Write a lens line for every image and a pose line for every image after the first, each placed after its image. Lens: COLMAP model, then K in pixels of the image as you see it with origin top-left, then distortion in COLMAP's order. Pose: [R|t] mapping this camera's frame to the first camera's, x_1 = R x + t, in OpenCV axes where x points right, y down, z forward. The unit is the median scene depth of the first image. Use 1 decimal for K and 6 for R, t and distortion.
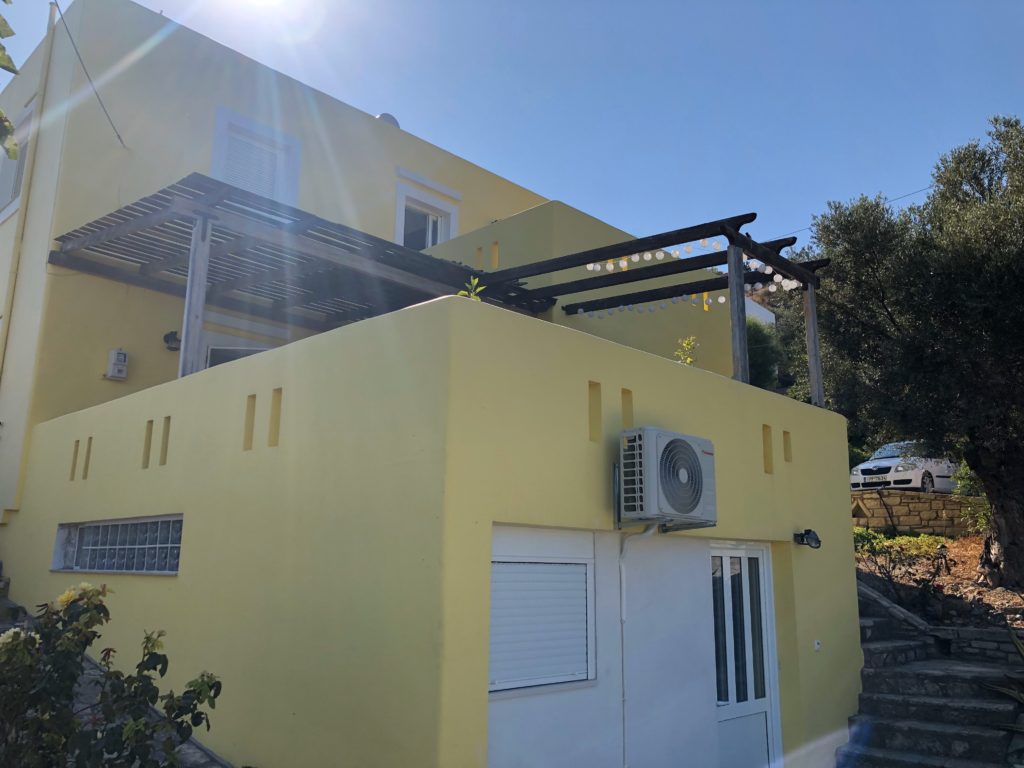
lens RADIAL K [[828.2, 0, 501.7], [0, 828.2, 385.3], [0, 0, 1]] dist [0.056495, -0.068634]
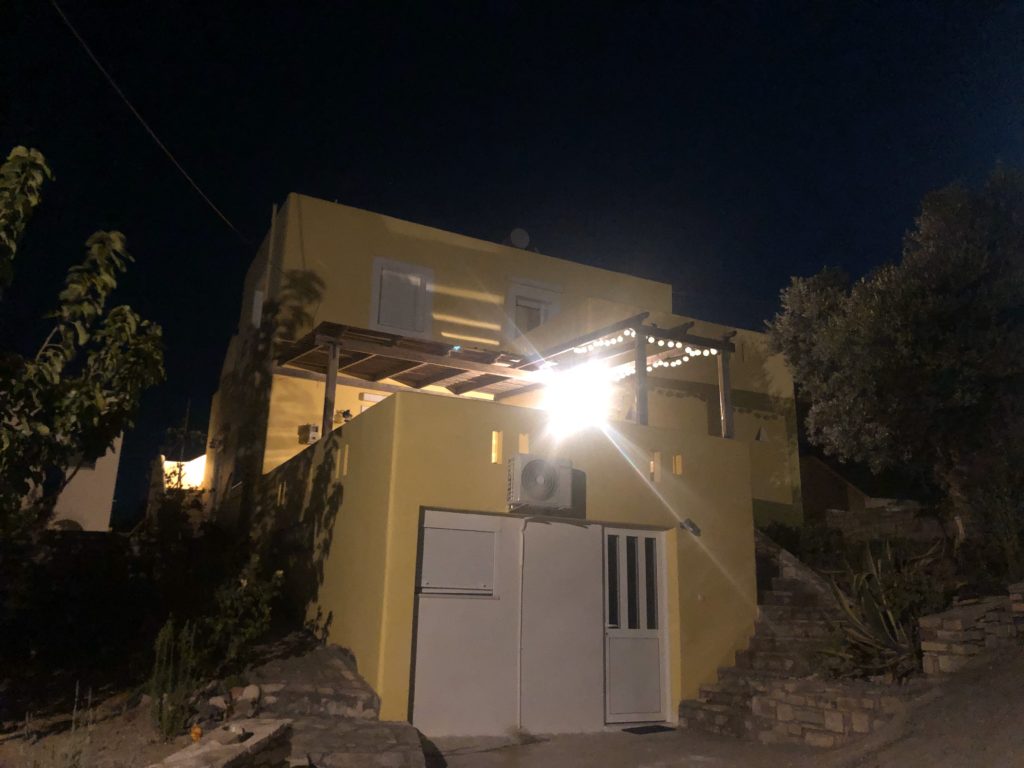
lens RADIAL K [[828.2, 0, 516.2], [0, 828.2, 373.3], [0, 0, 1]] dist [0.056495, -0.068634]
pose [[0.952813, -0.078000, -0.293364, 0.484774], [0.055464, 0.994889, -0.084382, 0.019441], [0.298447, 0.064129, 0.952269, -0.490641]]
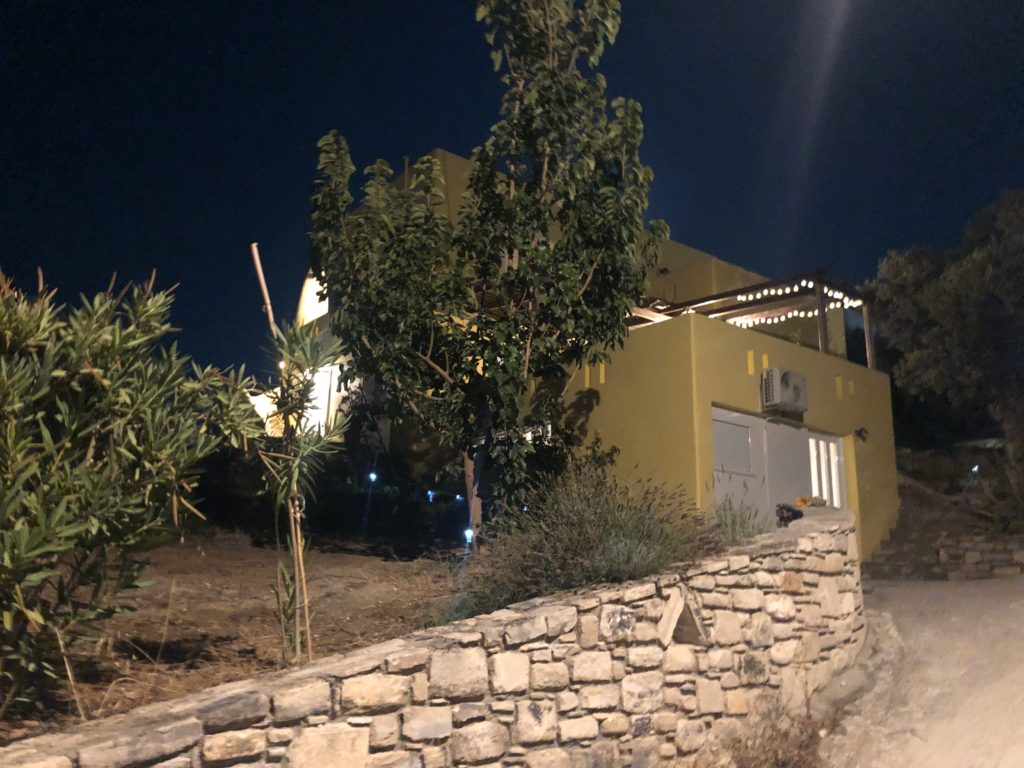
lens RADIAL K [[828.2, 0, 506.4], [0, 828.2, 382.6], [0, 0, 1]] dist [0.056495, -0.068634]
pose [[0.988582, -0.024367, -0.148701, -0.146181], [0.018055, 0.998883, -0.043656, 0.124940], [0.149599, 0.040472, 0.987918, -0.959424]]
